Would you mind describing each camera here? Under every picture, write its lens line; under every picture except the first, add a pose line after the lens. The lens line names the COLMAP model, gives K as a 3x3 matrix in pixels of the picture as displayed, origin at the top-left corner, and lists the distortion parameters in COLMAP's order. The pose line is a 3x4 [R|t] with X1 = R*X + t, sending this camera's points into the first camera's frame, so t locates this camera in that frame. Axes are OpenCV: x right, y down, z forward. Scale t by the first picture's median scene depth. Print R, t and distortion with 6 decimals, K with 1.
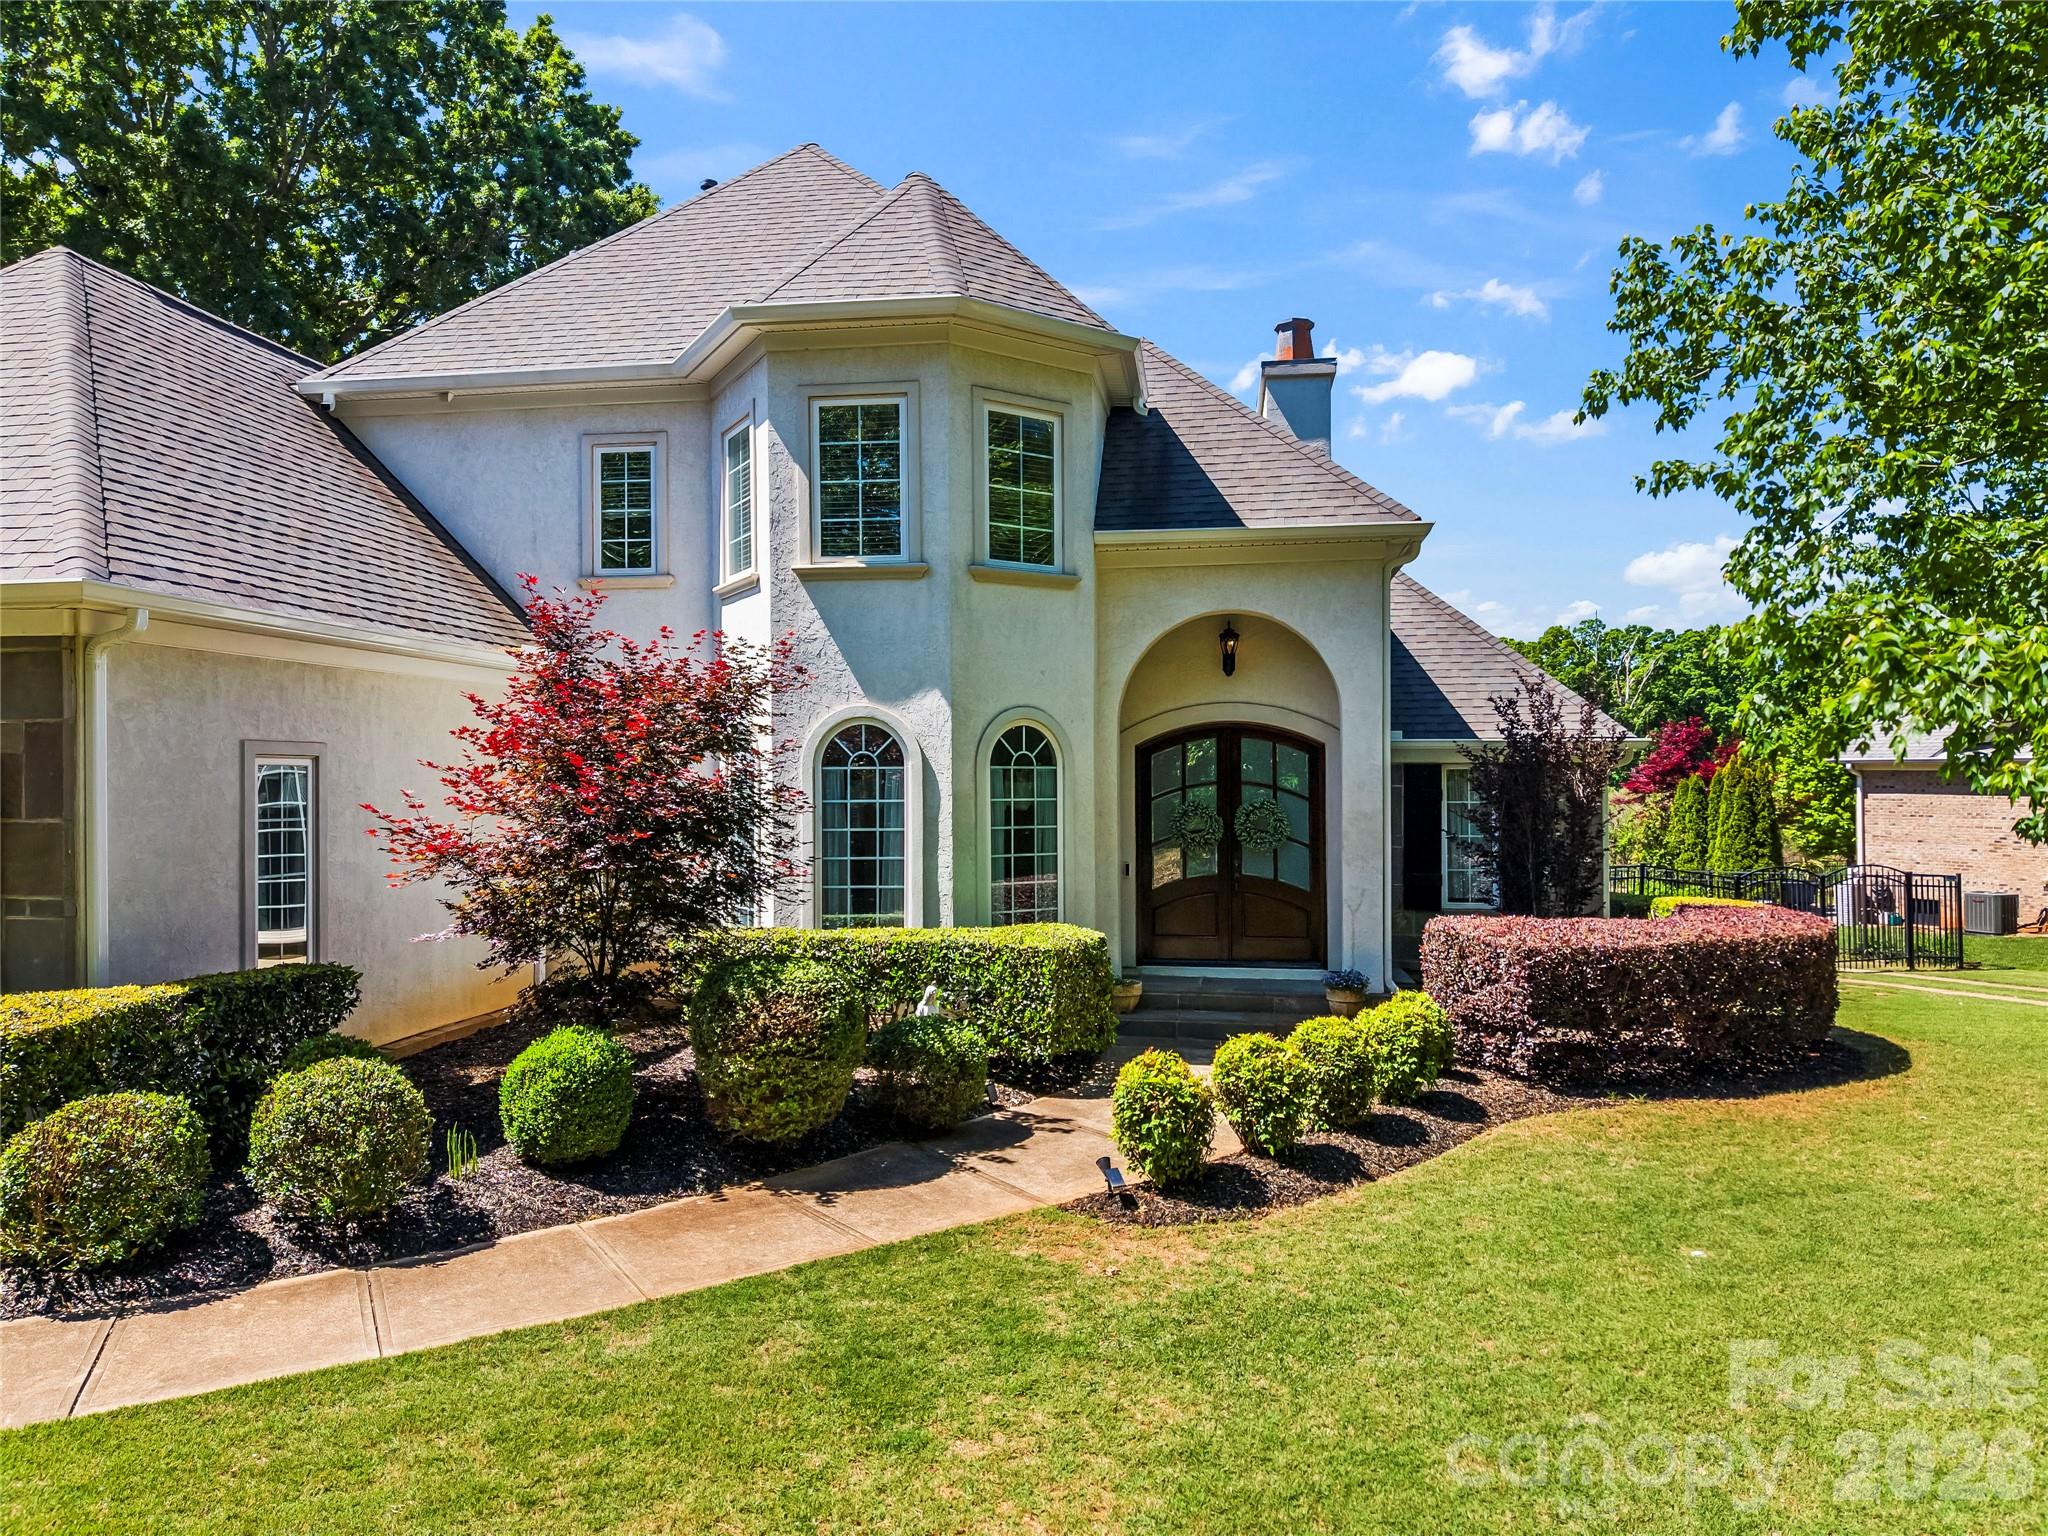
lens RADIAL K [[1348.6, 0, 1029.3], [0, 1348.6, 772.3], [0, 0, 1]] dist [0.064795, -0.078333]
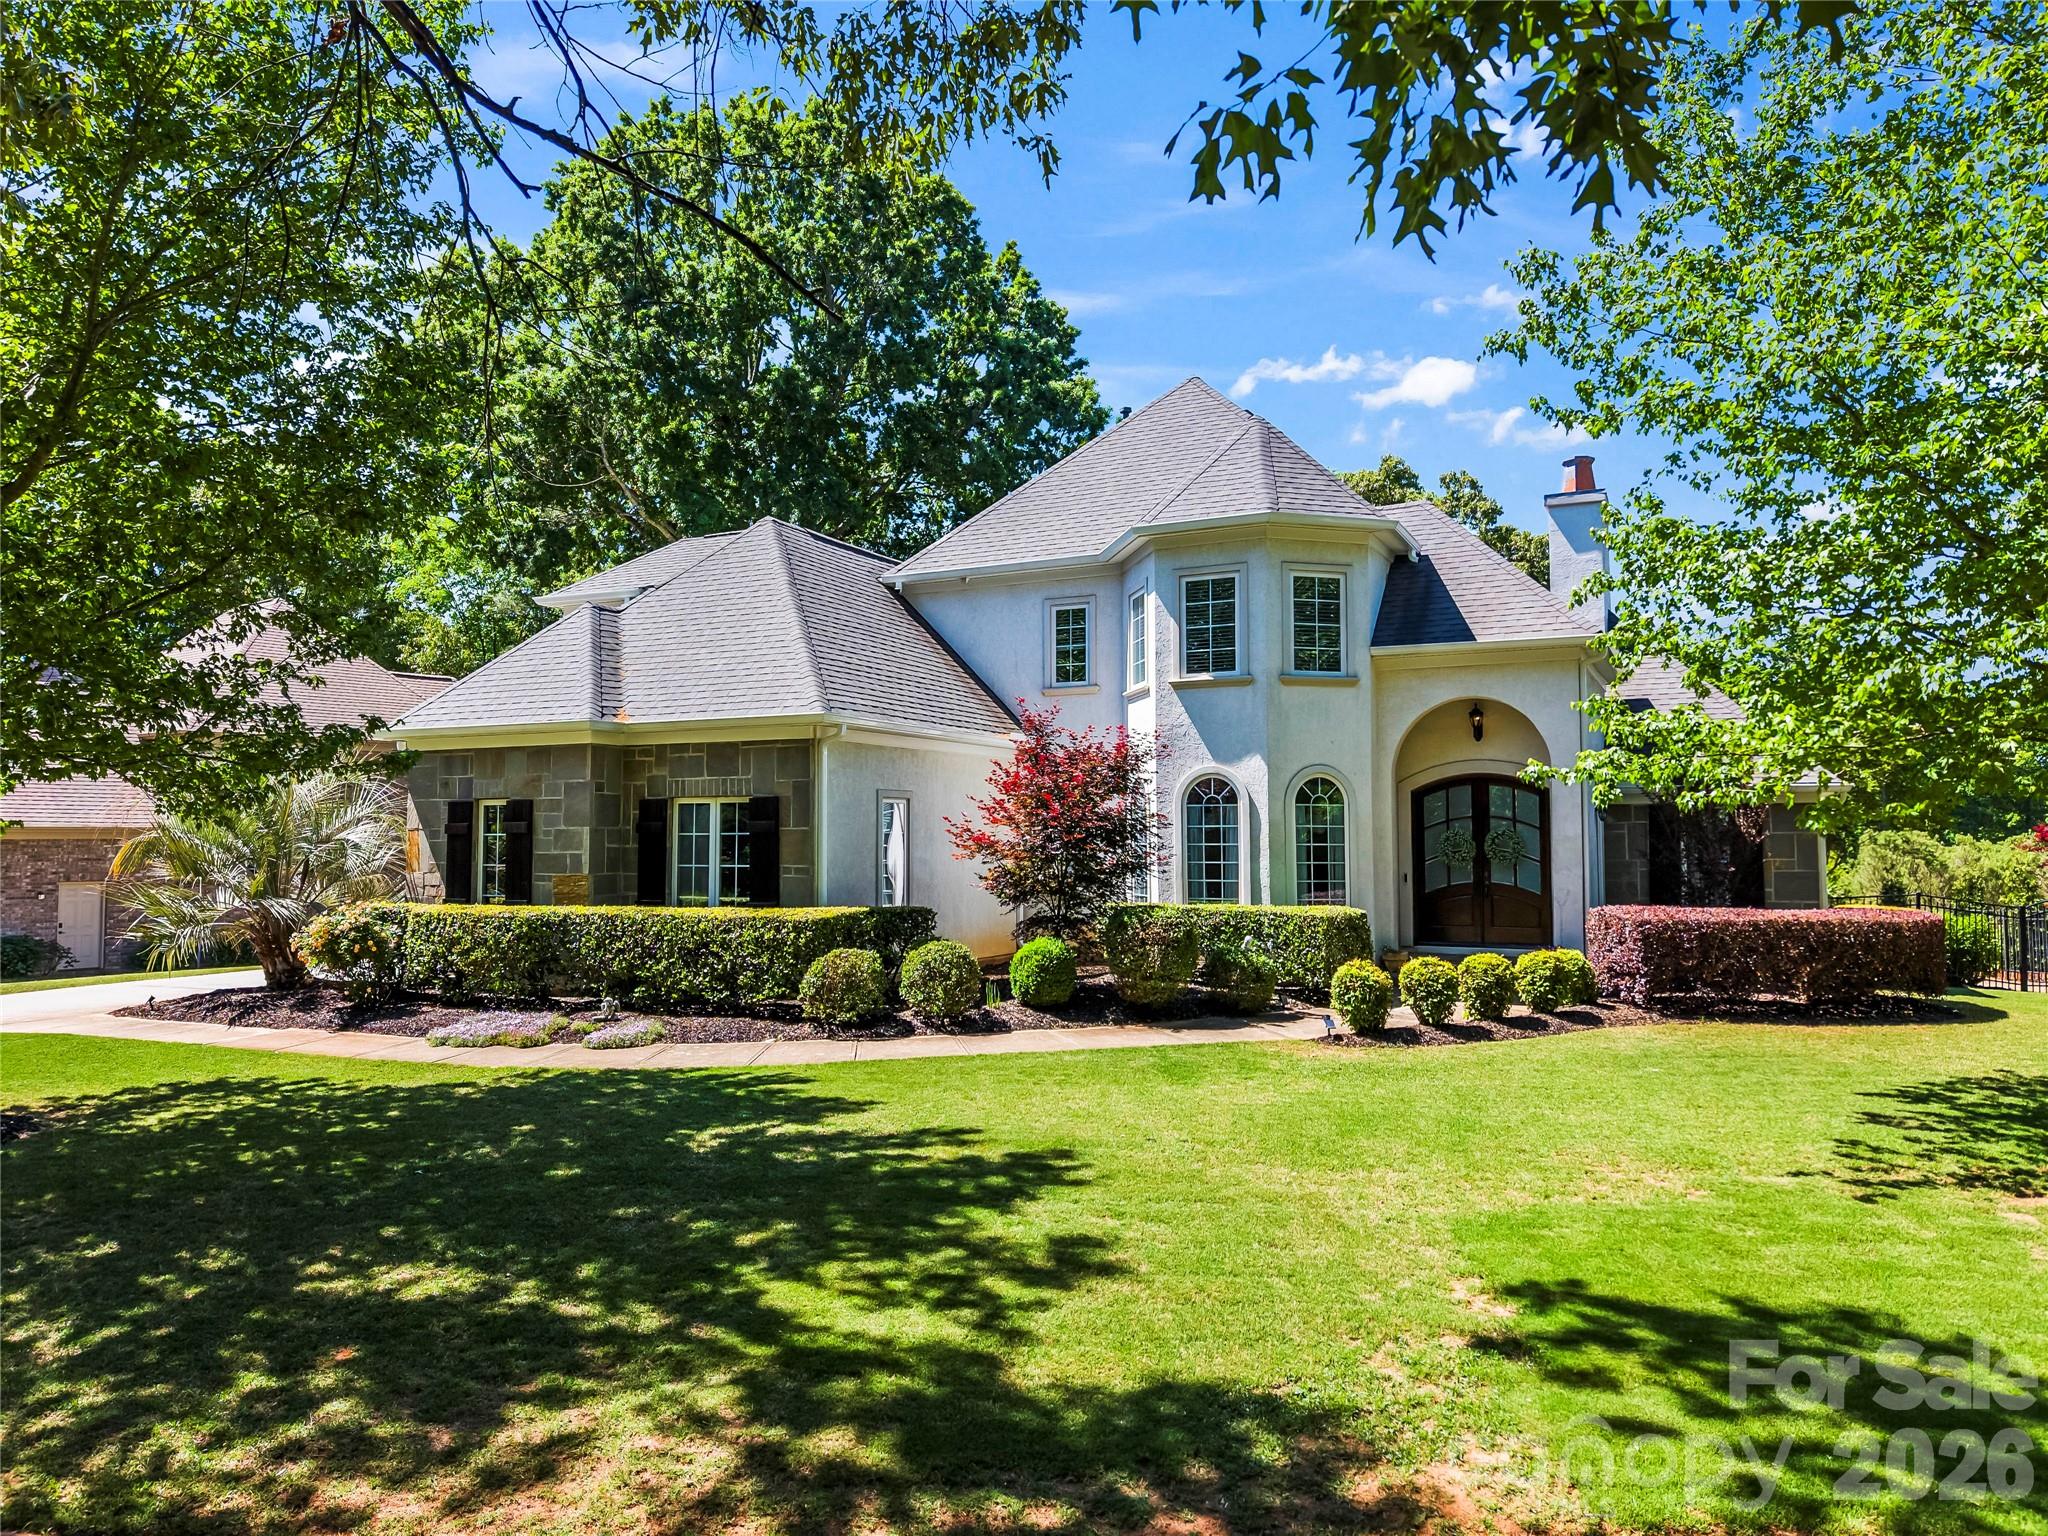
lens RADIAL K [[1348.6, 0, 1029.3], [0, 1348.6, 772.3], [0, 0, 1]] dist [0.064795, -0.078333]
pose [[0.950175, -0.012678, -0.311458, 0.167794], [-0.001104, 0.999030, -0.044032, 0.028358], [0.311714, 0.042181, 0.949239, -0.579274]]
